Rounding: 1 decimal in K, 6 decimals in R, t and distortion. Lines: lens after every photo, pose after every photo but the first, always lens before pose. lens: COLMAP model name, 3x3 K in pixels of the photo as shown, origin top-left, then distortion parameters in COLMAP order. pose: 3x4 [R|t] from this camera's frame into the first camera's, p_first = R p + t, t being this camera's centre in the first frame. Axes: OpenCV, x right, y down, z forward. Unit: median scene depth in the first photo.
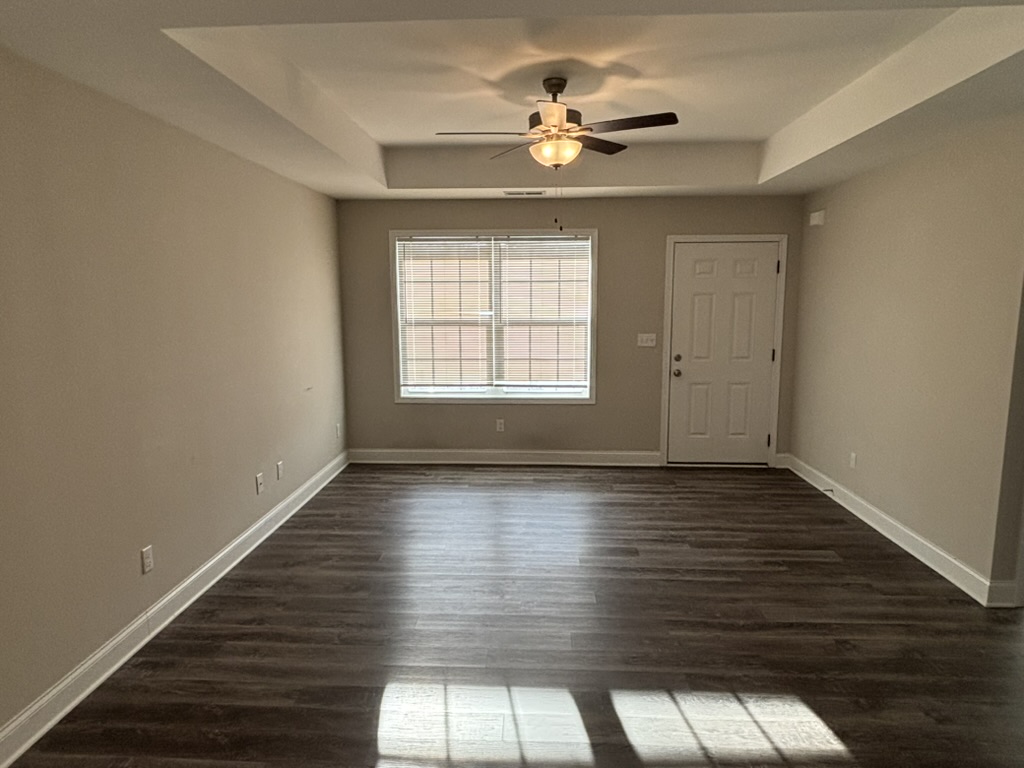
lens RADIAL K [[625.4, 0, 512.0], [0, 625.4, 384.0], [0, 0, 1]] dist [0.002317, -0.017982]
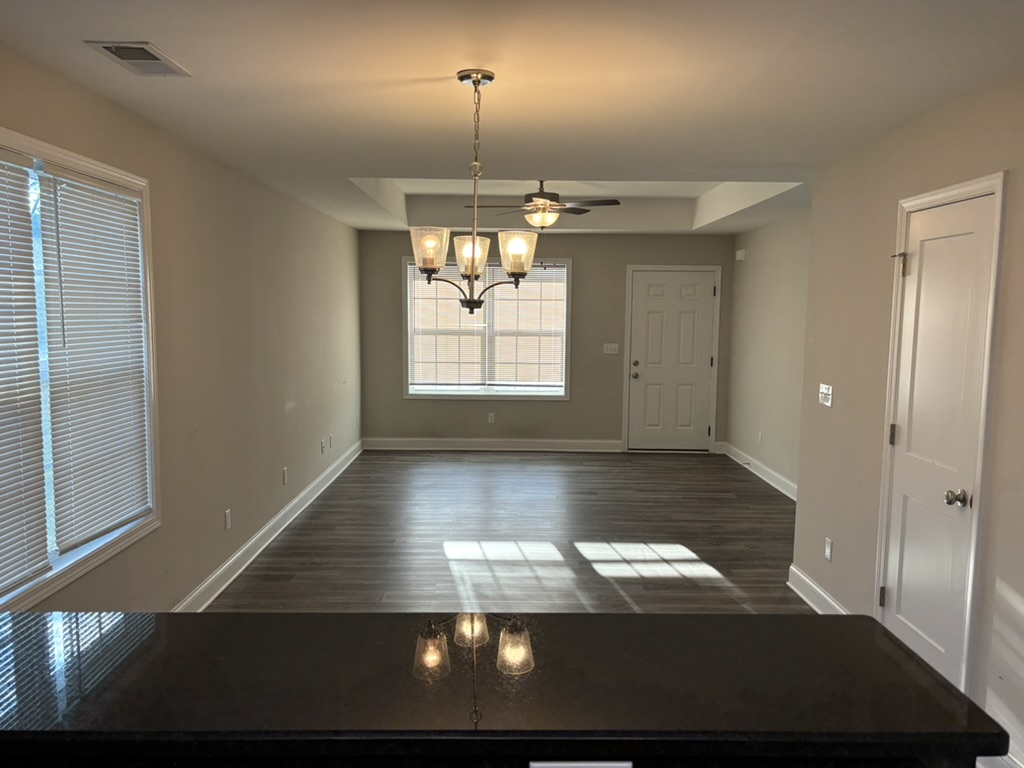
lens RADIAL K [[787.0, 0, 516.3], [0, 787.0, 400.8], [0, 0, 1]] dist [0.006803, 0.000518]
pose [[0.998351, 0.008243, 0.056802, -0.058839], [-0.006968, 0.999720, -0.022624, 0.069578], [-0.056972, 0.022191, 0.998129, -0.539557]]
